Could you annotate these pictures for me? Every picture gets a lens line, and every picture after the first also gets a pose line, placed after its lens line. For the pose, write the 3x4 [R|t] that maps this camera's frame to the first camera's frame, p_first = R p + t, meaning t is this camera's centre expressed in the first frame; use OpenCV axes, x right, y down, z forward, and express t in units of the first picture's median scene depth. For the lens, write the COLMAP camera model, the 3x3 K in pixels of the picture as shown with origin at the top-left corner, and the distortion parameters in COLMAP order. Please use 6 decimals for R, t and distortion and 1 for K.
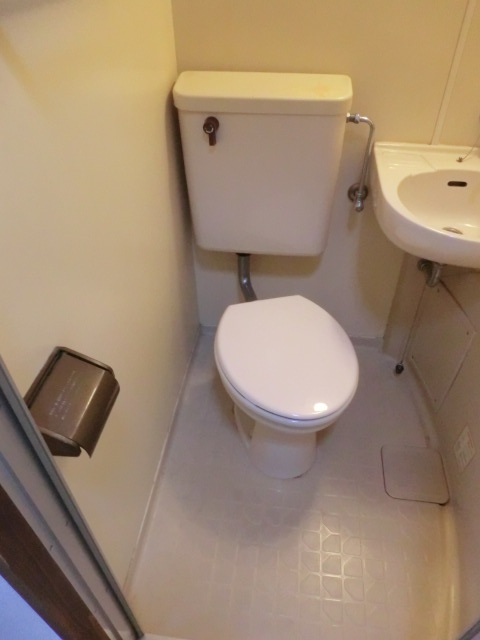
lens RADIAL K [[467.1, 0, 246.3], [0, 467.1, 322.1], [0, 0, 1]] dist [-0.074677, 0.049979]
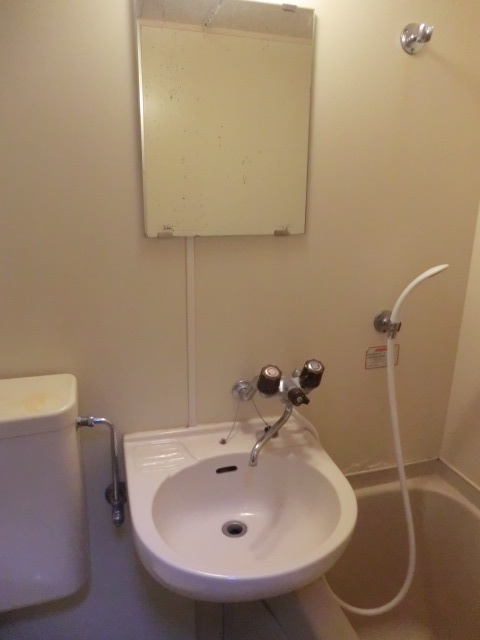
lens RADIAL K [[467.1, 0, 246.6], [0, 467.1, 321.5], [0, 0, 1]] dist [-0.074677, 0.049979]
pose [[0.917380, -0.097812, 0.385806, 0.181687], [0.249415, 0.896677, -0.365736, -0.216064], [-0.310170, 0.431745, 0.846990, 0.131449]]
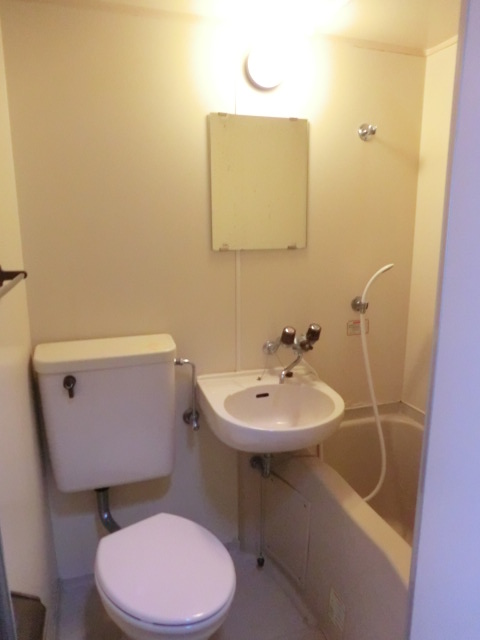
lens RADIAL K [[467.1, 0, 237.7], [0, 467.1, 322.5], [0, 0, 1]] dist [-0.074677, 0.049979]
pose [[0.910167, -0.093238, 0.403612, -0.137990], [0.277516, 0.860611, -0.427005, 0.079392], [-0.307540, 0.500655, 0.809175, -0.194828]]
